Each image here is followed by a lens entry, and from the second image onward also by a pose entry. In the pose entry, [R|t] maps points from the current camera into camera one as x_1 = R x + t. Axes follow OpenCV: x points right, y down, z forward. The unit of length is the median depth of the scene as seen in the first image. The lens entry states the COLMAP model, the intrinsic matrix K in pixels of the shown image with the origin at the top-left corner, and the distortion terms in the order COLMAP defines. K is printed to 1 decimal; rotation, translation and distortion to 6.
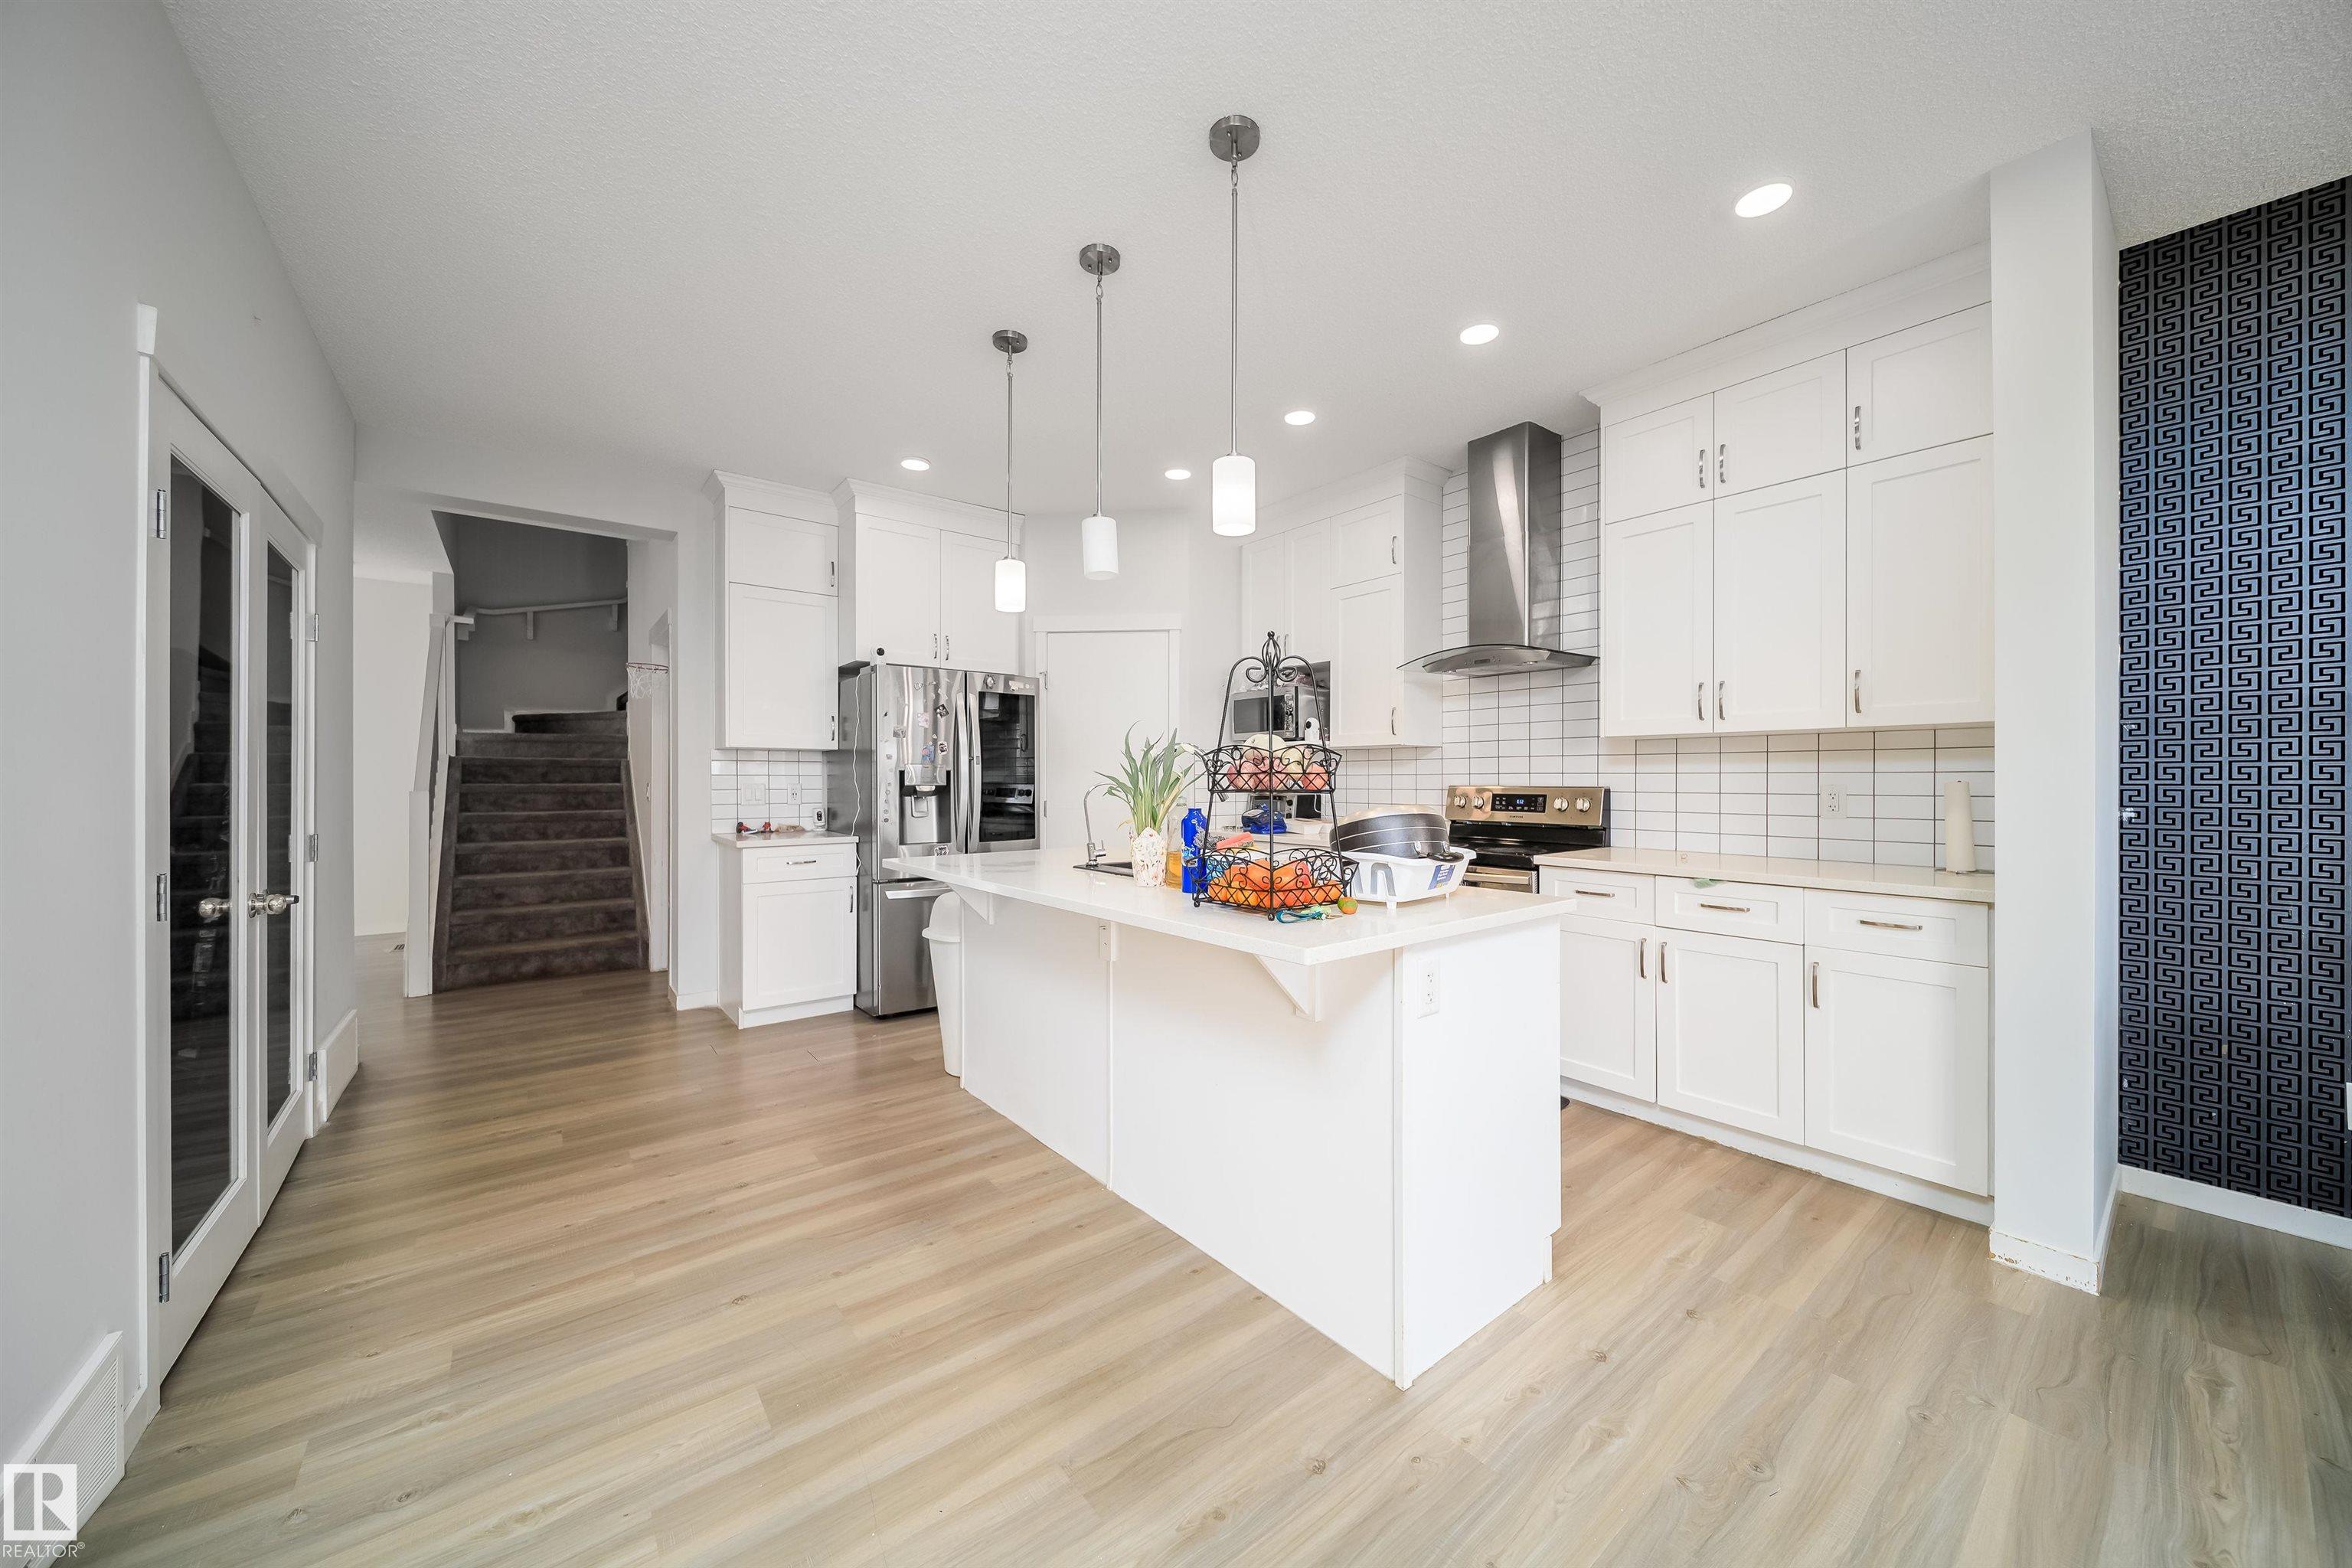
lens RADIAL K [[822.1, 0, 1176.0], [0, 822.1, 784.0], [0, 0, 1]] dist [-0.000143, -0.000006]
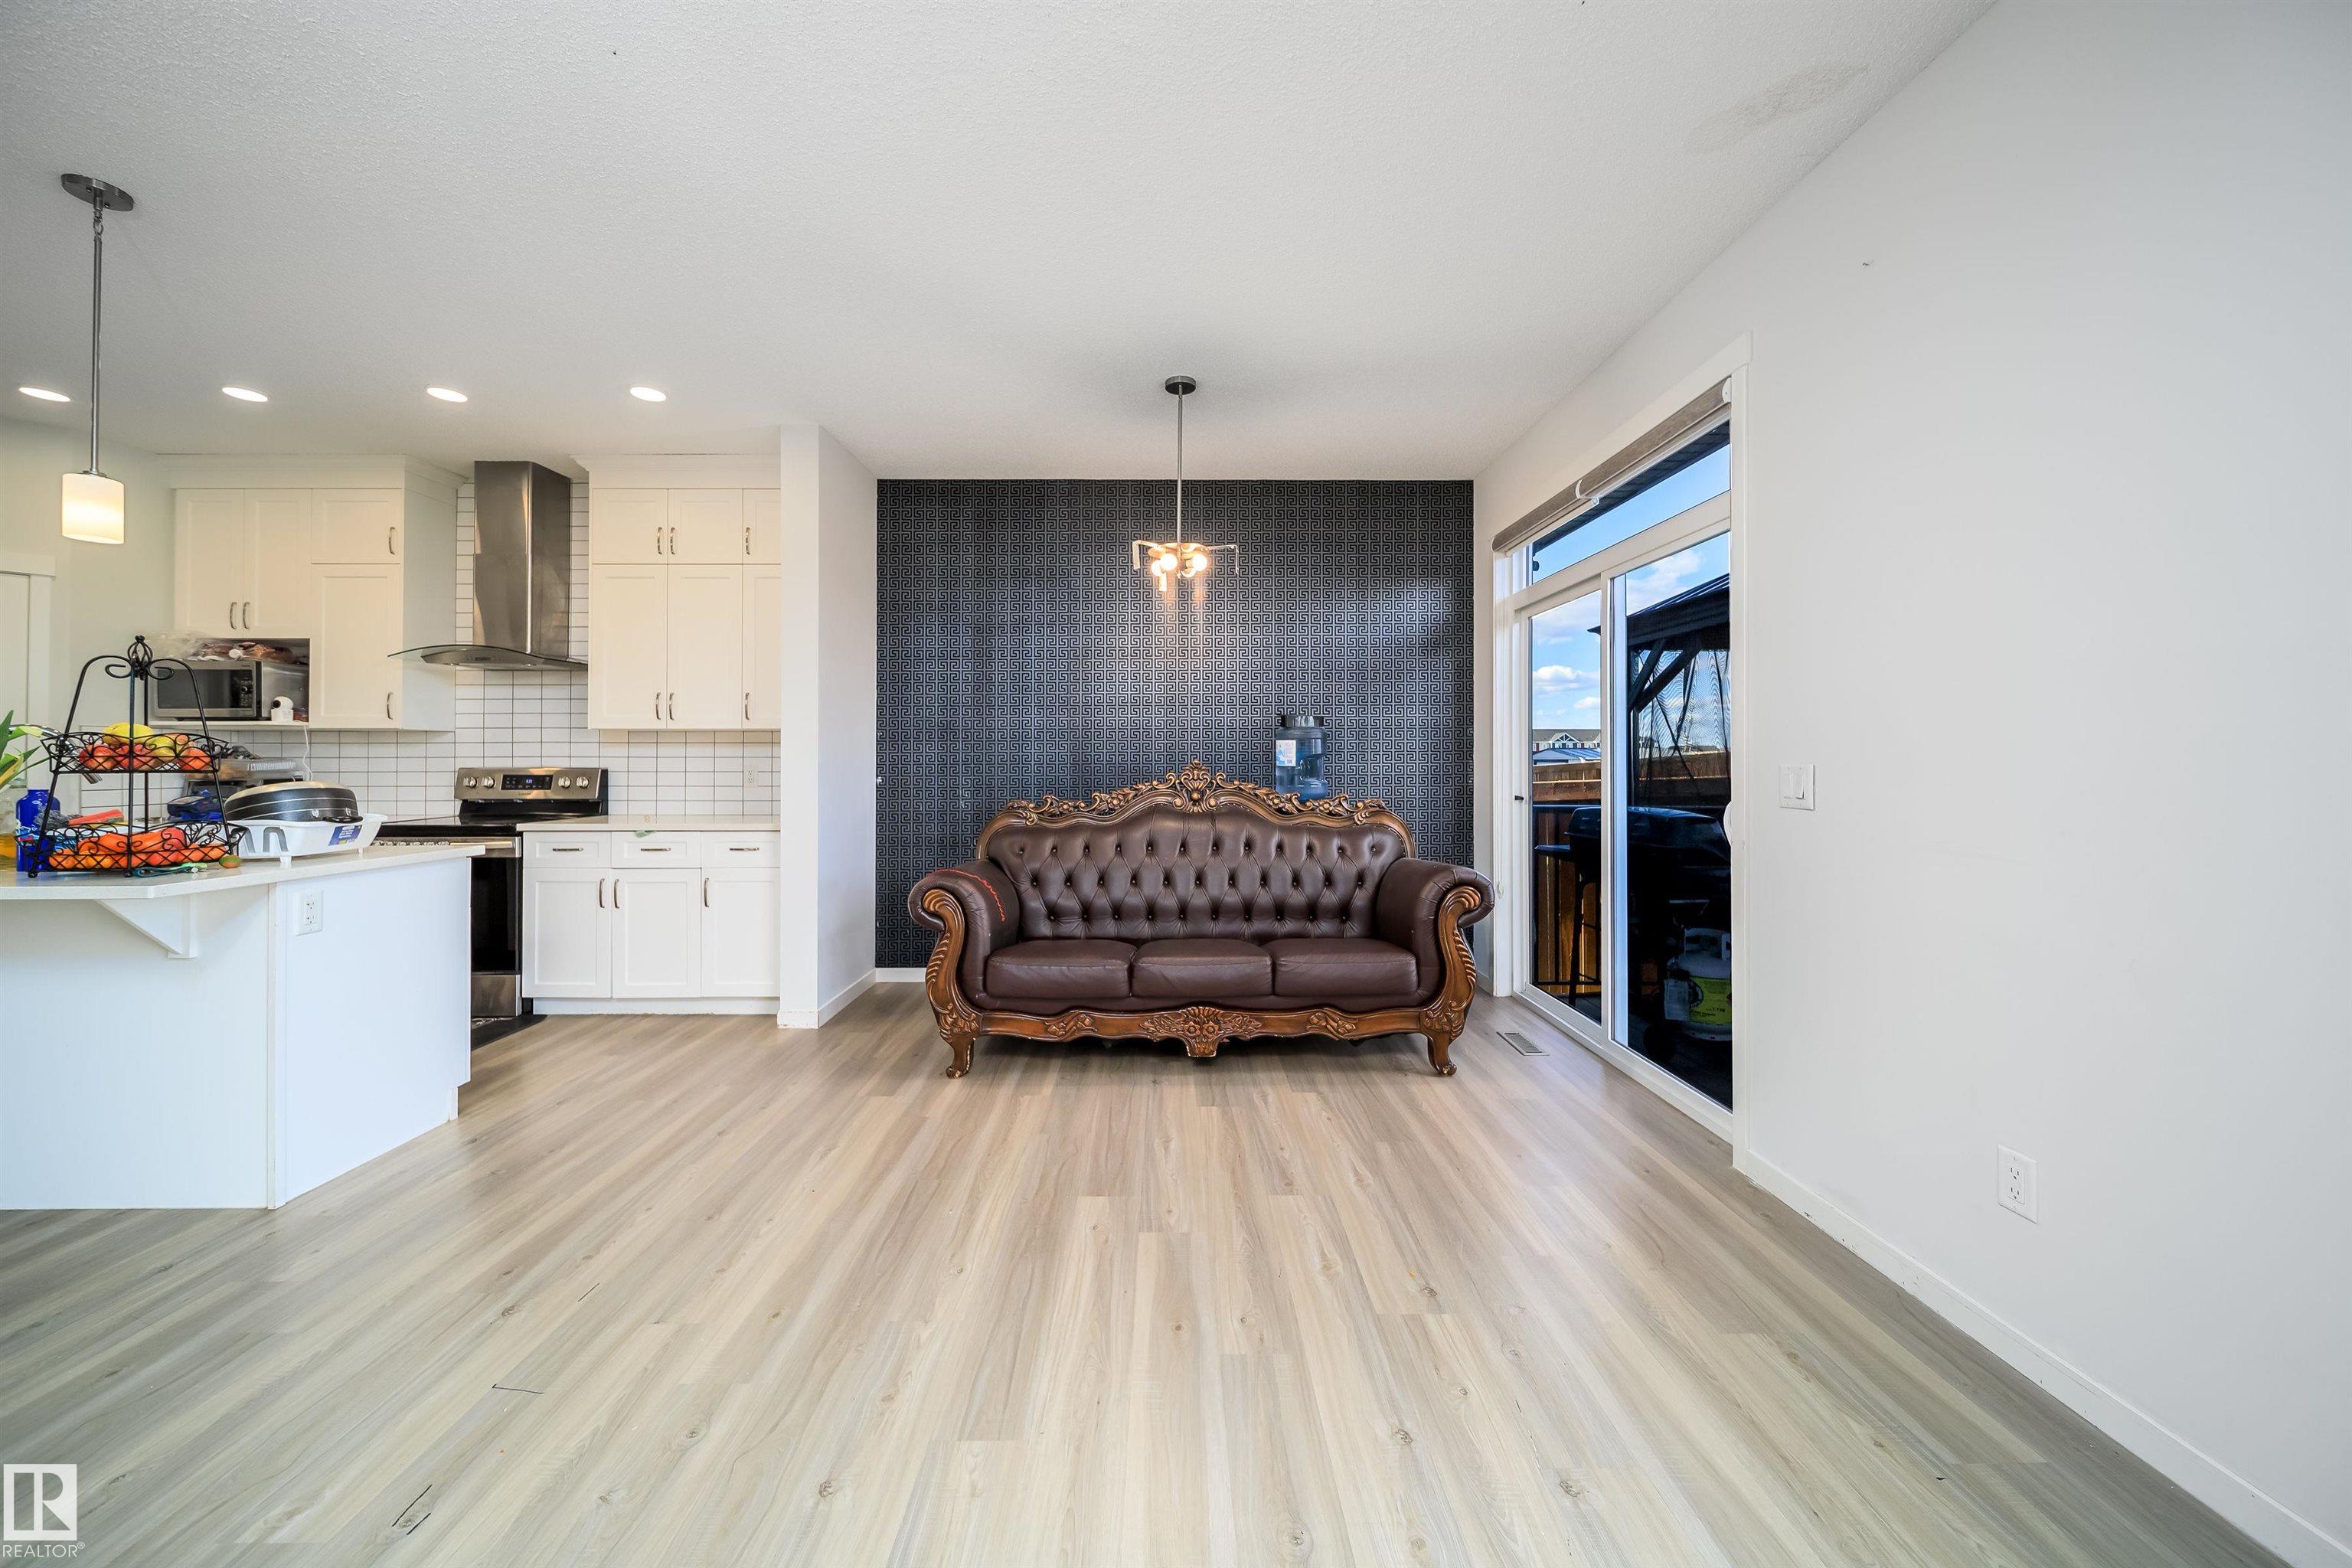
lens RADIAL K [[836.0, 0, 1177.7], [0, 836.0, 756.5], [0, 0, 1]] dist [0.000720, -0.001726]
pose [[0.608566, 0.004643, 0.793490, 0.049308], [0.005485, 0.999934, -0.010057, 0.004726], [-0.793484, 0.010472, 0.608500, -0.595837]]
